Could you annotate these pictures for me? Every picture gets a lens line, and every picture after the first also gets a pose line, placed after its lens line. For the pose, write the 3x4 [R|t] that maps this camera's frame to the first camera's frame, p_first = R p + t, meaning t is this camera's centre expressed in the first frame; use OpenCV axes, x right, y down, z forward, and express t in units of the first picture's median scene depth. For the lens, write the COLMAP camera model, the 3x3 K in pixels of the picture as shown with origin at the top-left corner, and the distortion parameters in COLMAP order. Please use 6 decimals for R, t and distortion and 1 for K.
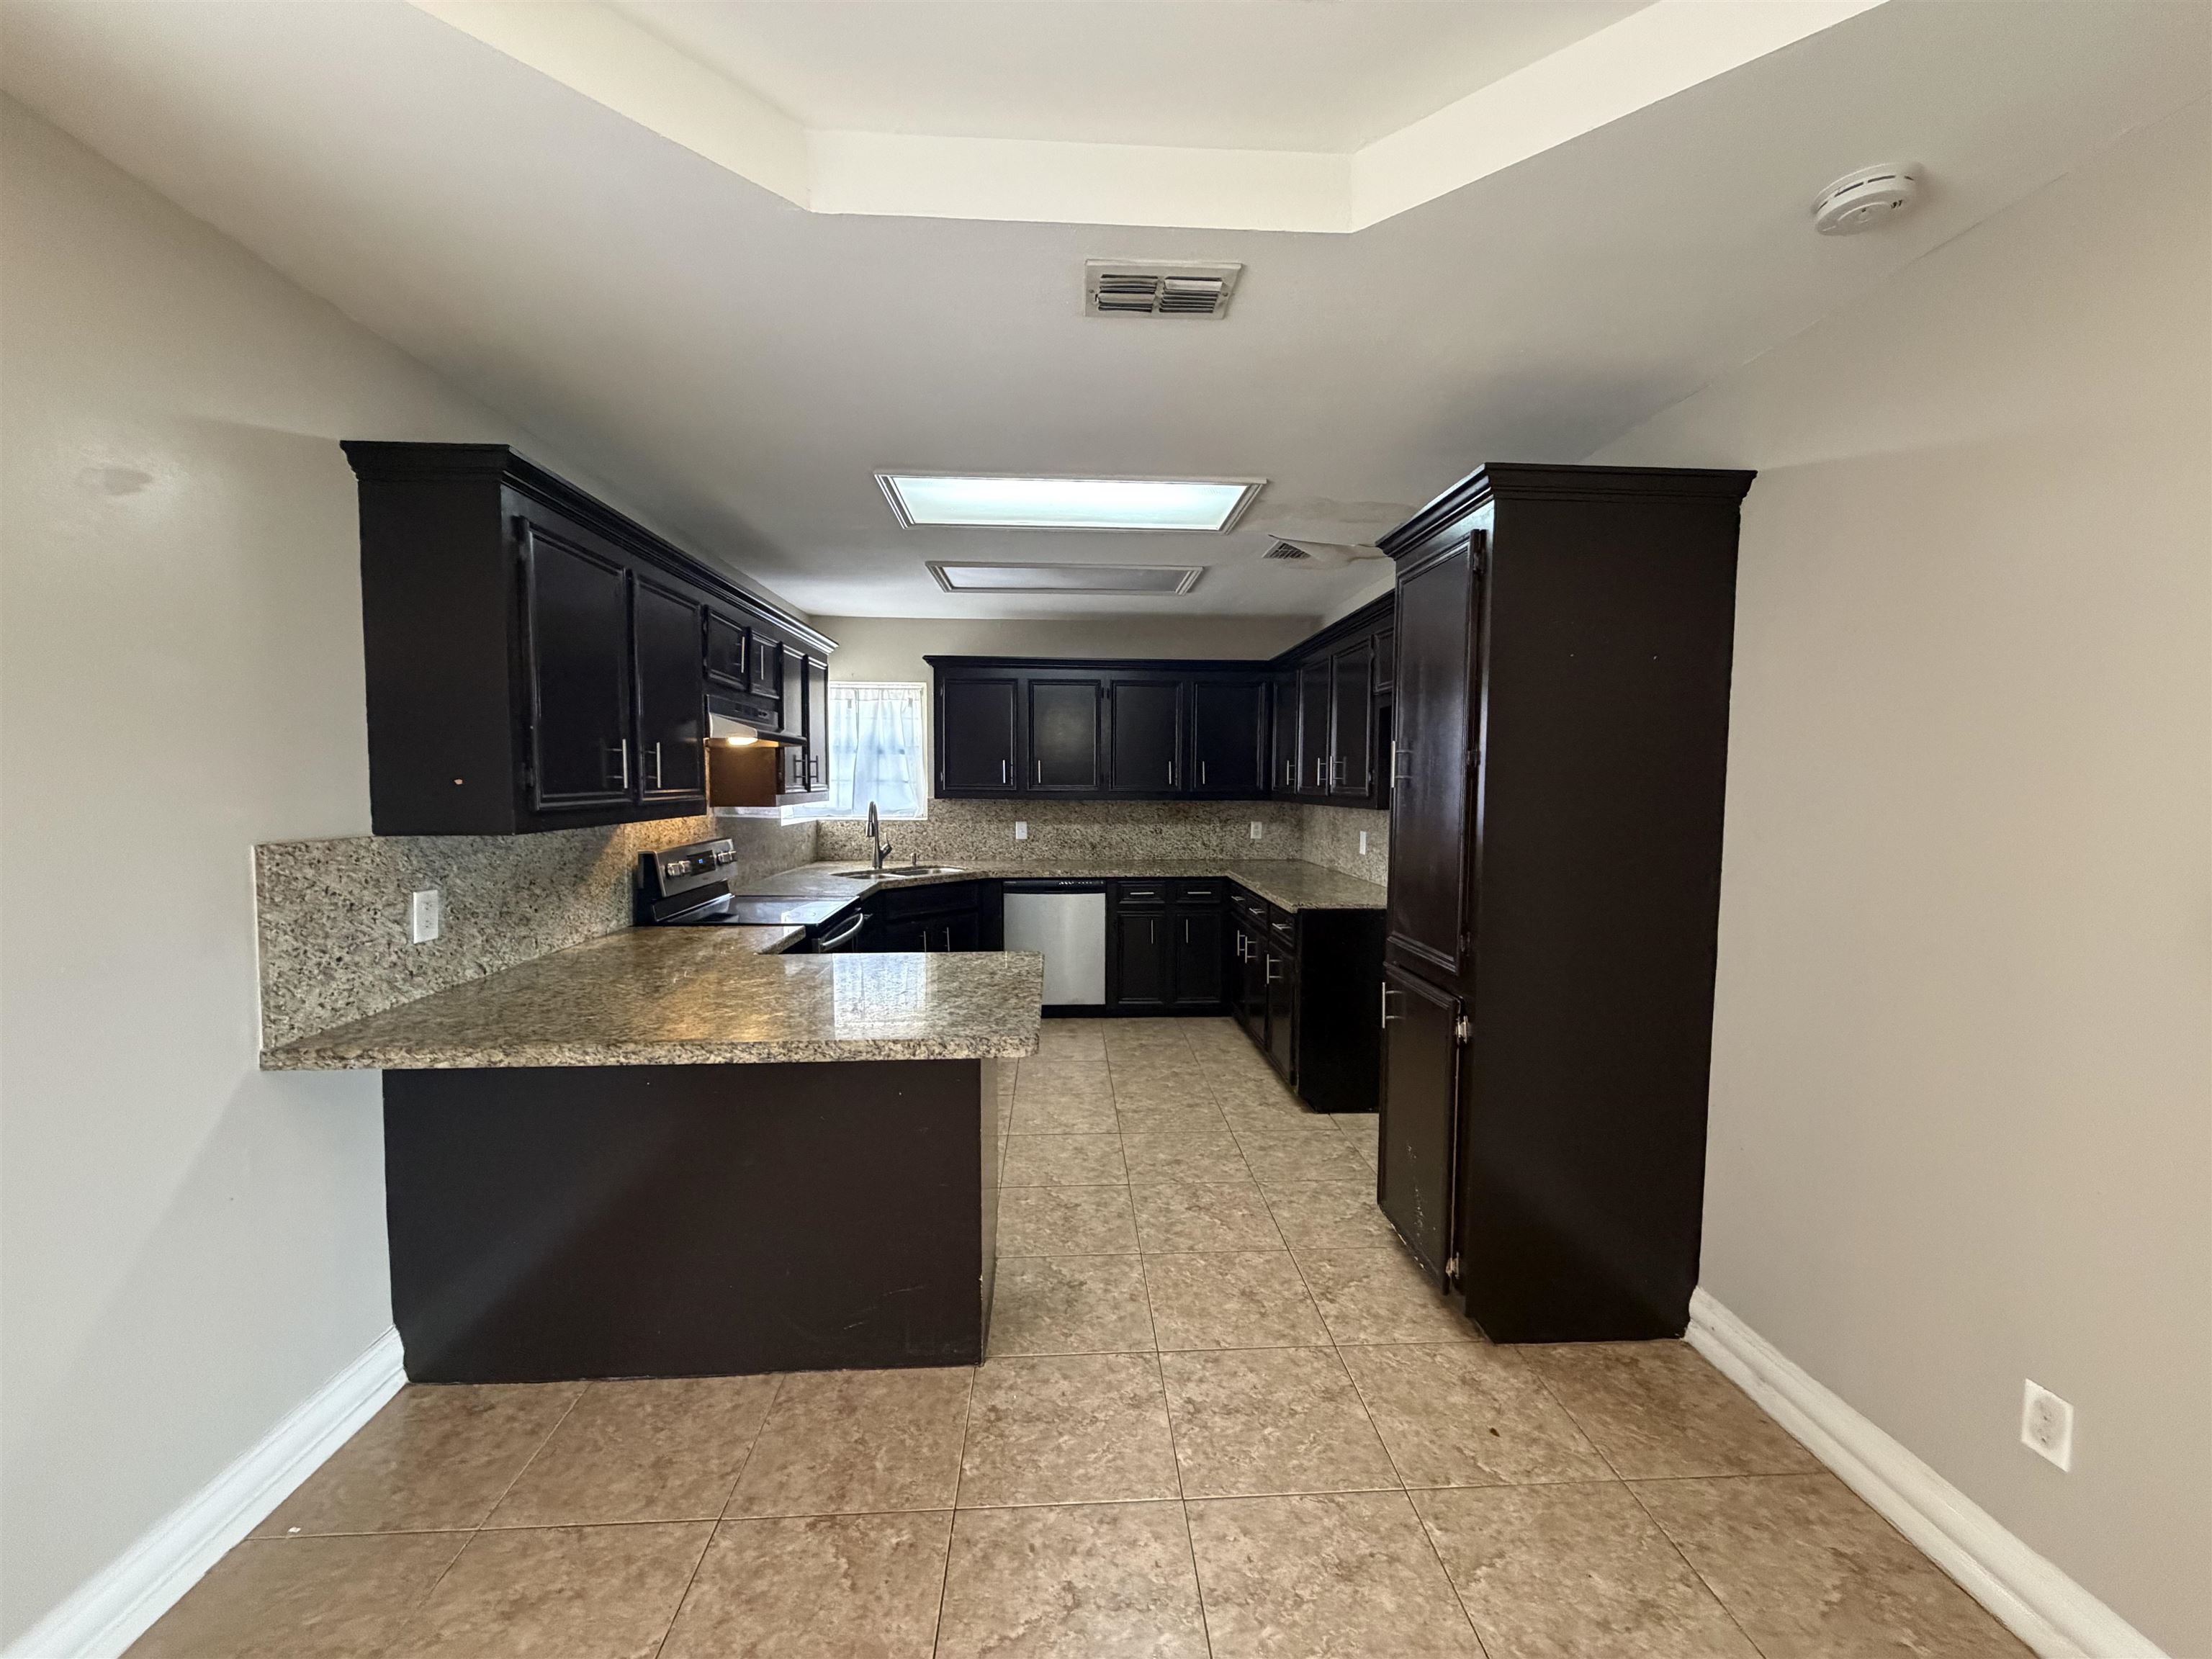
lens RADIAL K [[887.7, 0, 1116.6], [0, 887.7, 831.1], [0, 0, 1]] dist [-0.000860, -0.000113]
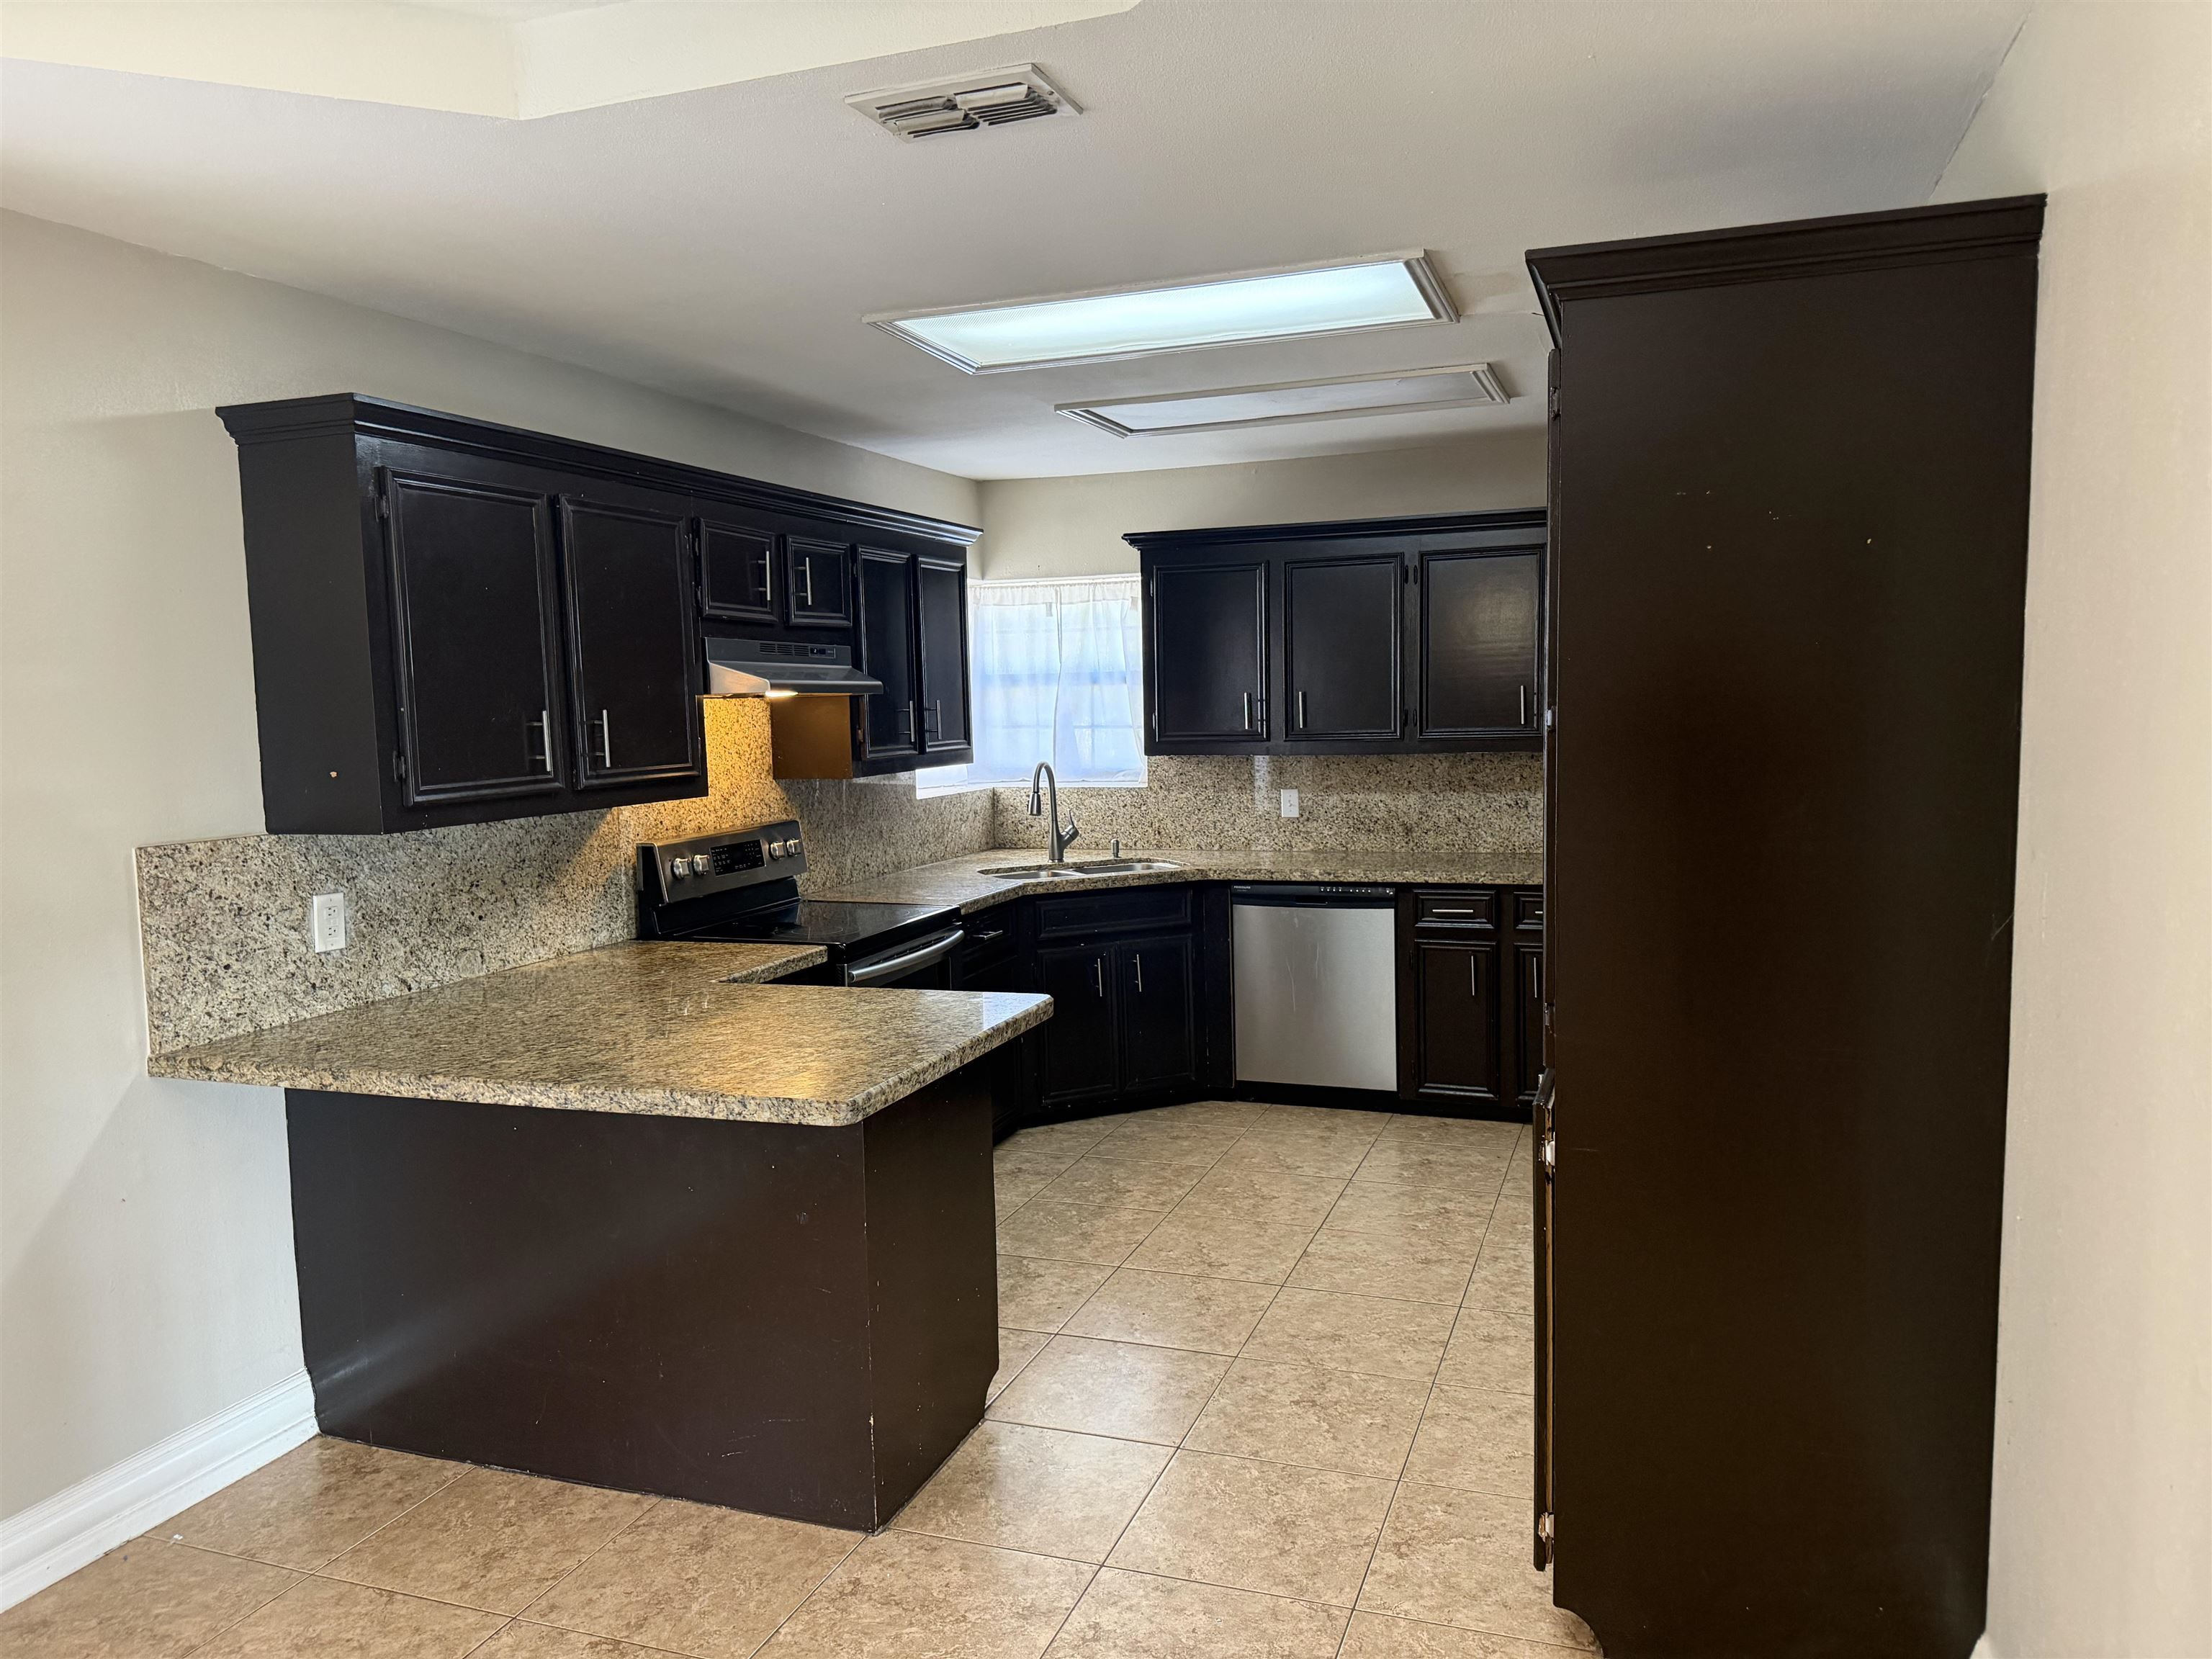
lens RADIAL K [[1565.3, 0, 1108.5], [0, 1565.3, 841.9], [0, 0, 1]] dist [0.040464, -0.064601]
pose [[0.918807, 0.010503, -0.394567, 0.575984], [0.004532, 0.999299, 0.037154, -0.041061], [0.394681, -0.035925, 0.918116, -0.143454]]
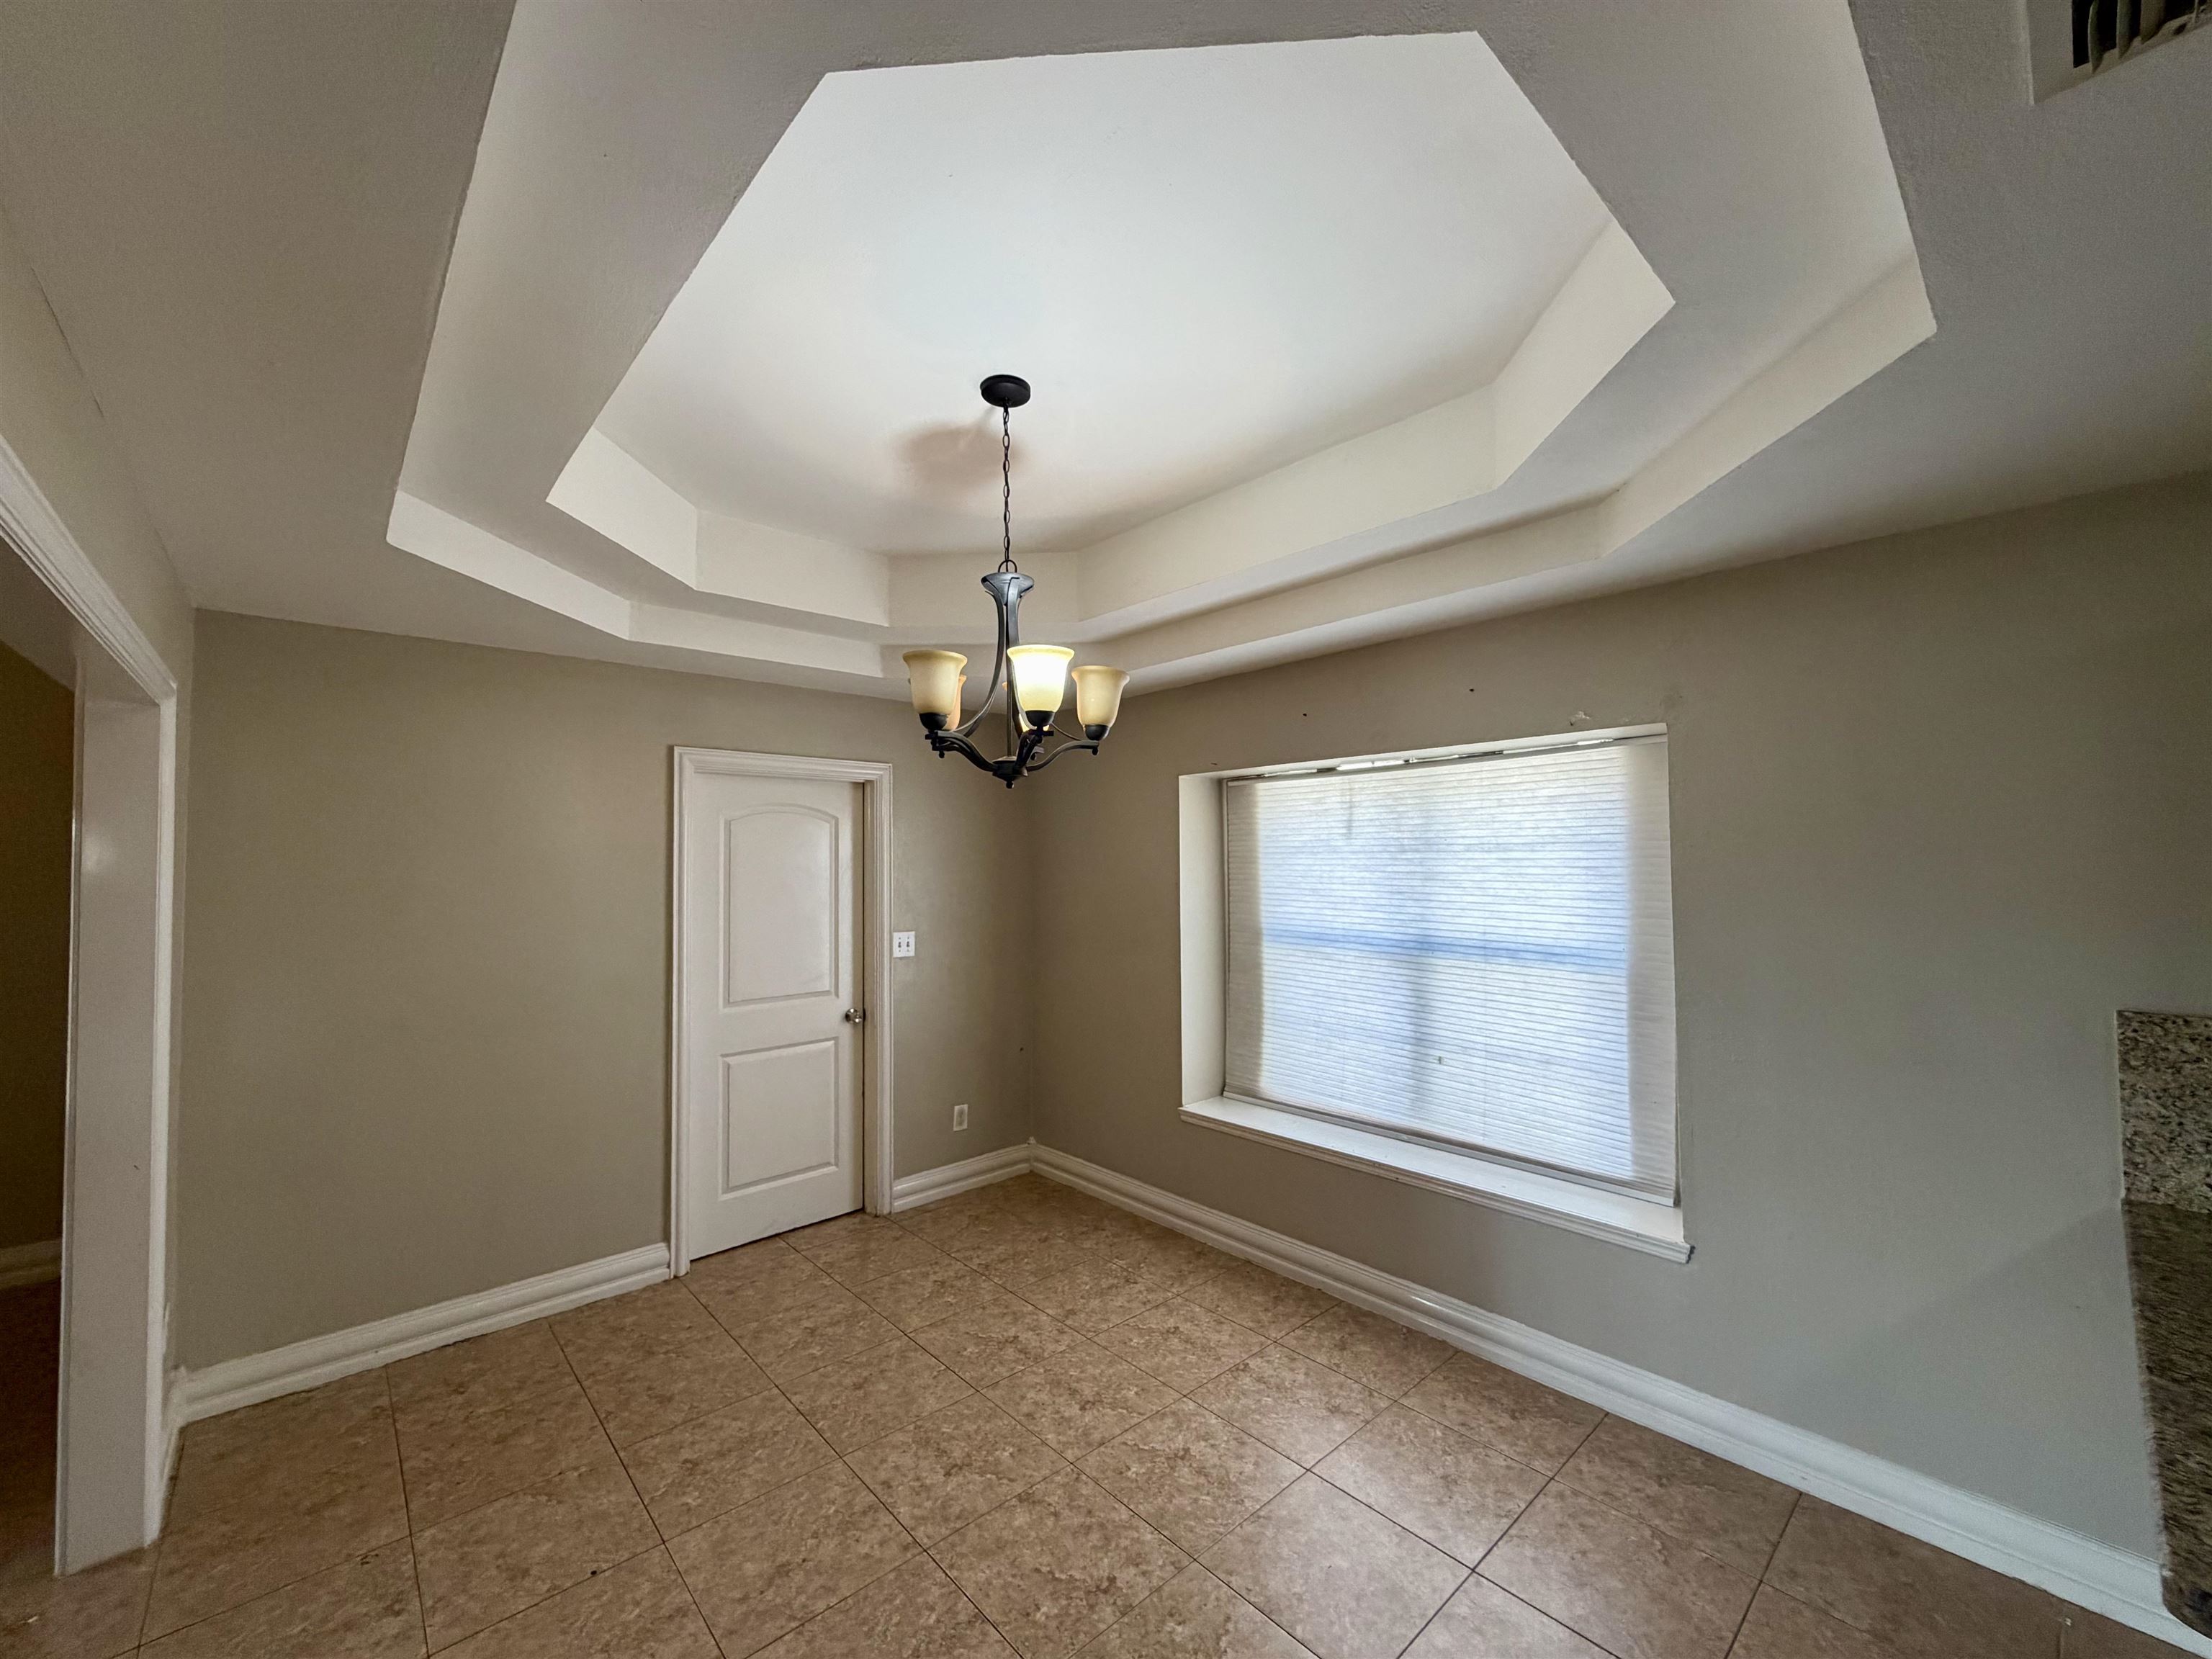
lens RADIAL K [[878.7, 0, 1103.3], [0, 878.7, 833.1], [0, 0, 1]] dist [-0.000579, 0.000001]
pose [[-0.780073, -0.017510, -0.625443, 0.590630], [-0.032939, 0.999371, 0.013103, -0.146122], [0.624821, 0.030823, -0.780160, 0.862611]]
